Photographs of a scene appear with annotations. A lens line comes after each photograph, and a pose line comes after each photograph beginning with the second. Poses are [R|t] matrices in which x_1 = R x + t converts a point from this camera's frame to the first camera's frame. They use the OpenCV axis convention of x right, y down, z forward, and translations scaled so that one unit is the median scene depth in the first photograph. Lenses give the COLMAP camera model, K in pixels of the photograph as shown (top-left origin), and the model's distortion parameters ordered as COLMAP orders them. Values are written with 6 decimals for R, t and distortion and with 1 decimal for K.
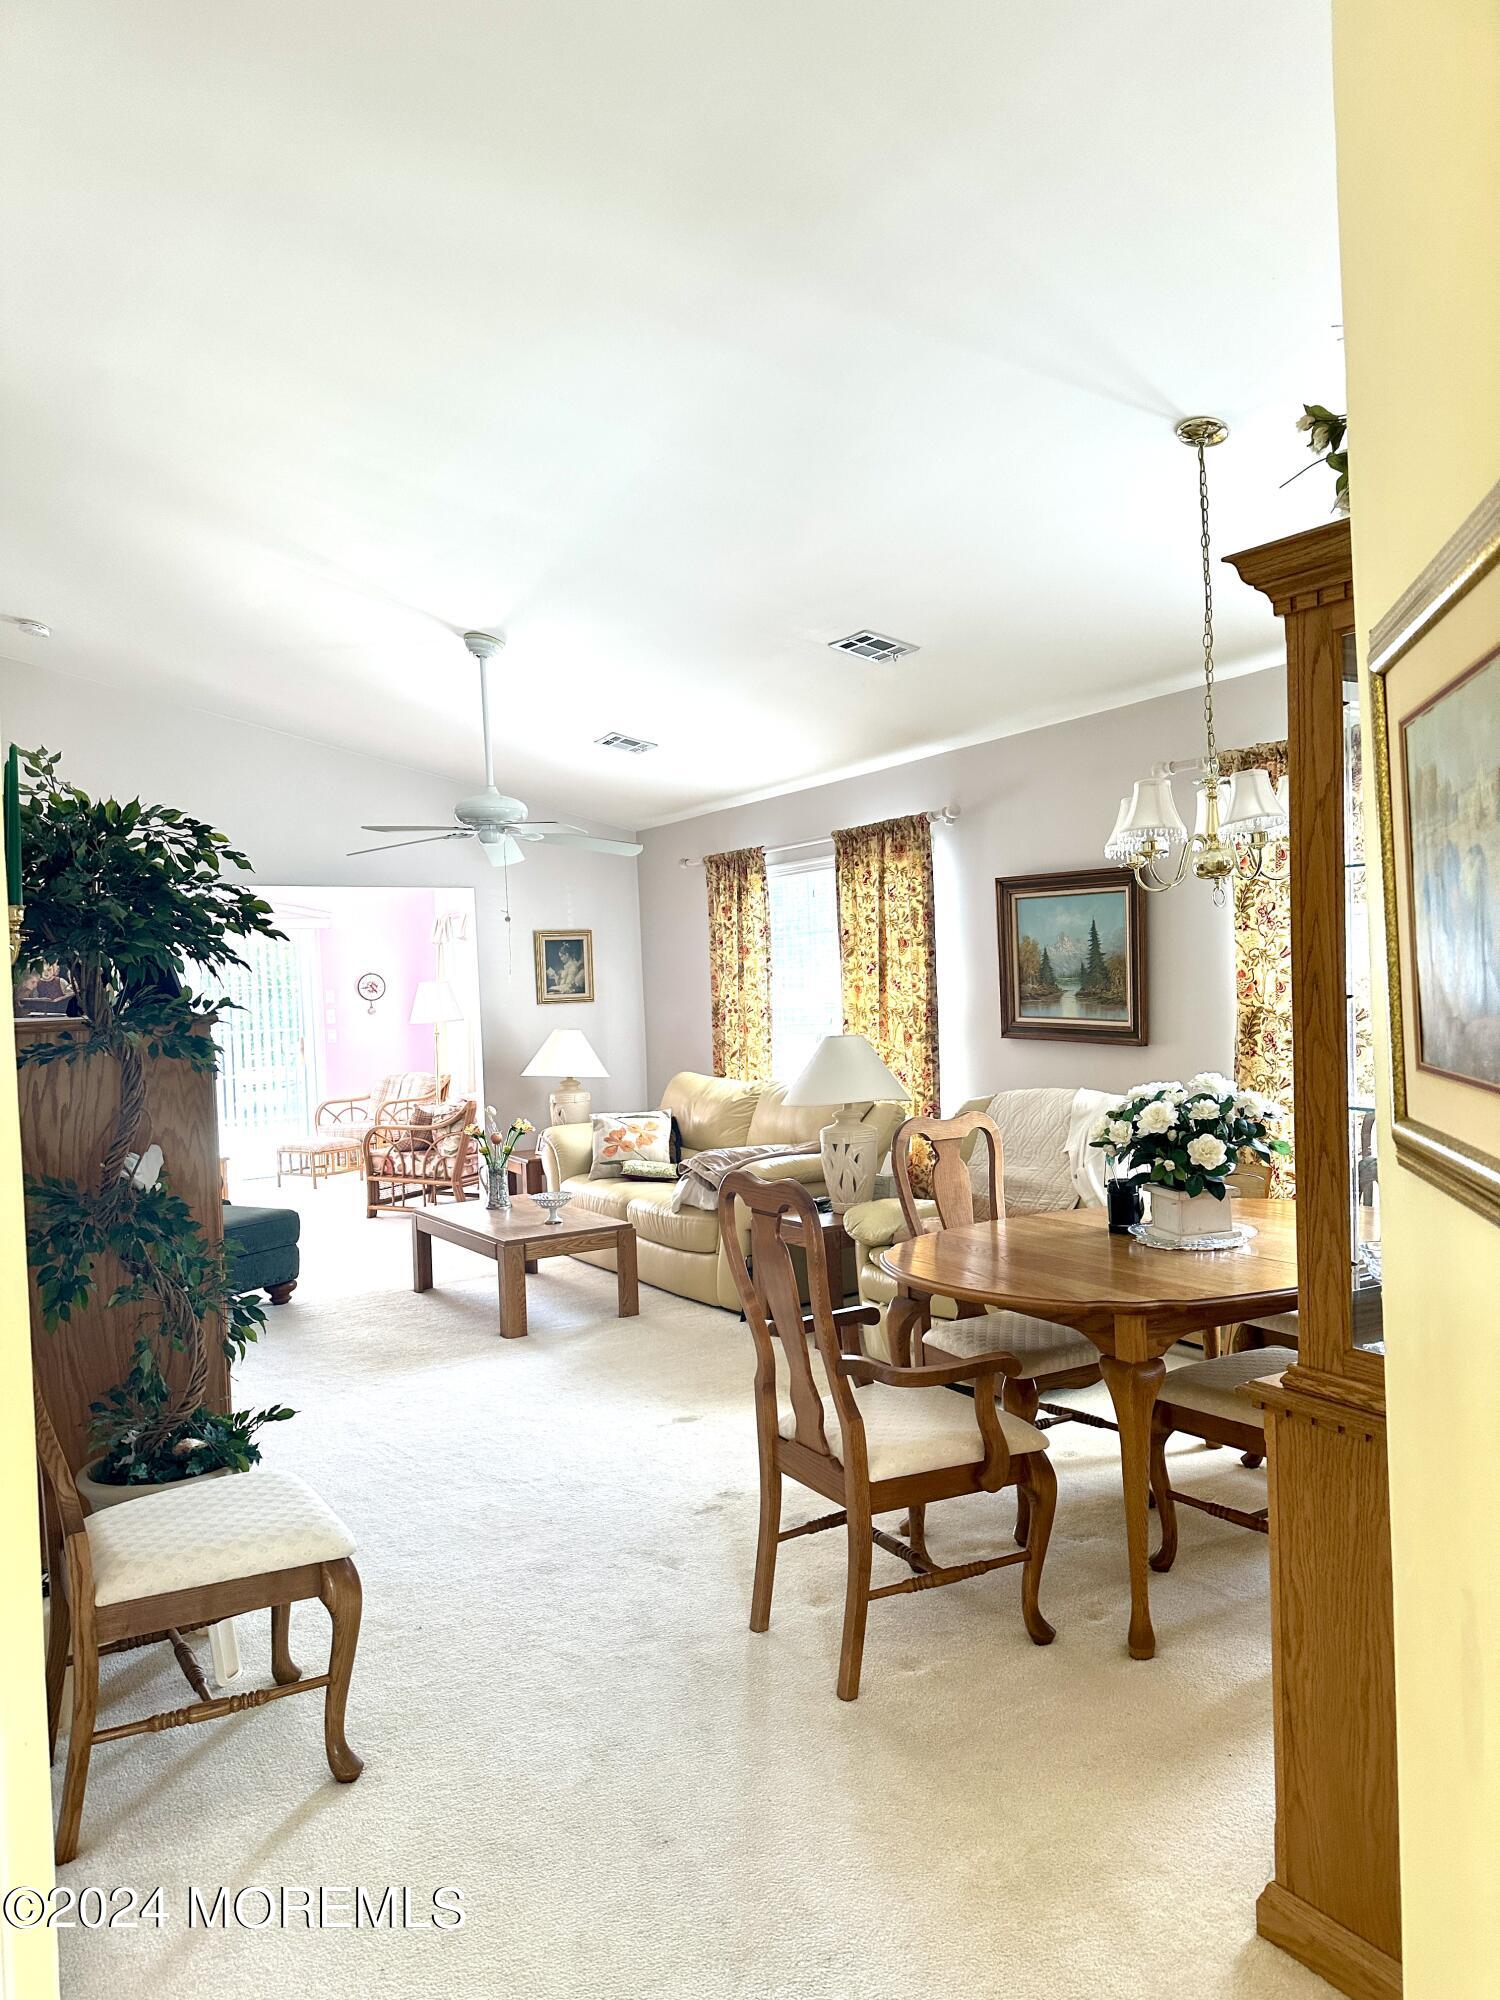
lens RADIAL K [[1395.6, 0, 746.1], [0, 1395.6, 1008.5], [0, 0, 1]] dist [0.202287, -0.403623]
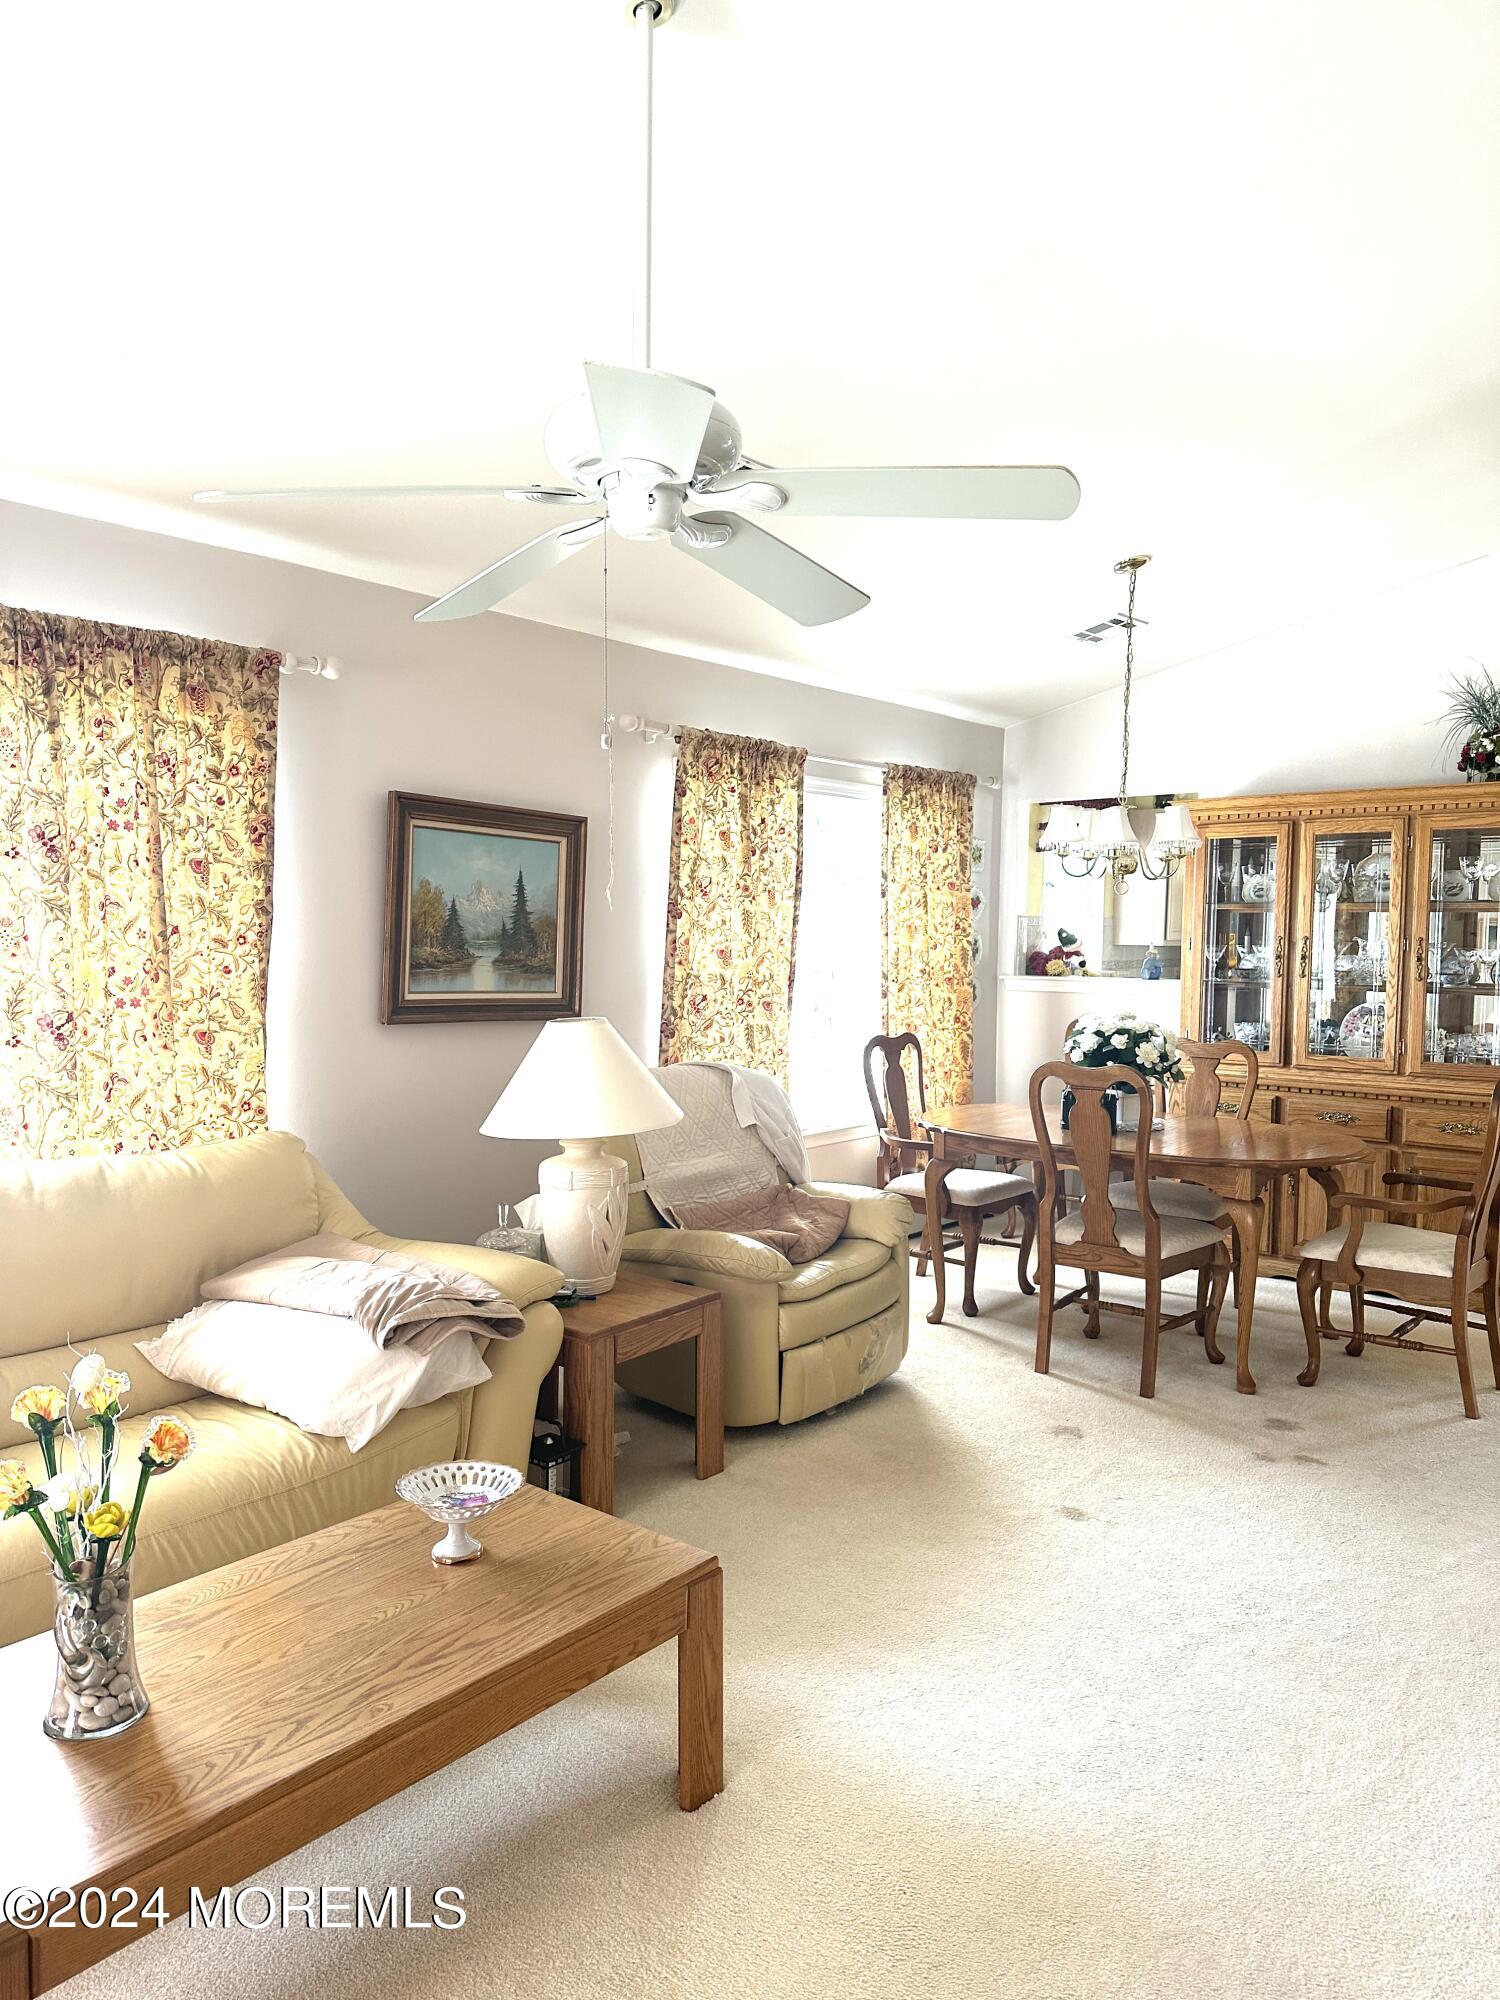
lens RADIAL K [[1395.6, 0, 746.1], [0, 1395.6, 1008.5], [0, 0, 1]] dist [0.202287, -0.403623]
pose [[-0.333781, -0.037389, 0.941909, -0.557245], [0.005306, 0.999123, 0.041540, -0.015431], [-0.942636, 0.018863, -0.333290, 1.120314]]
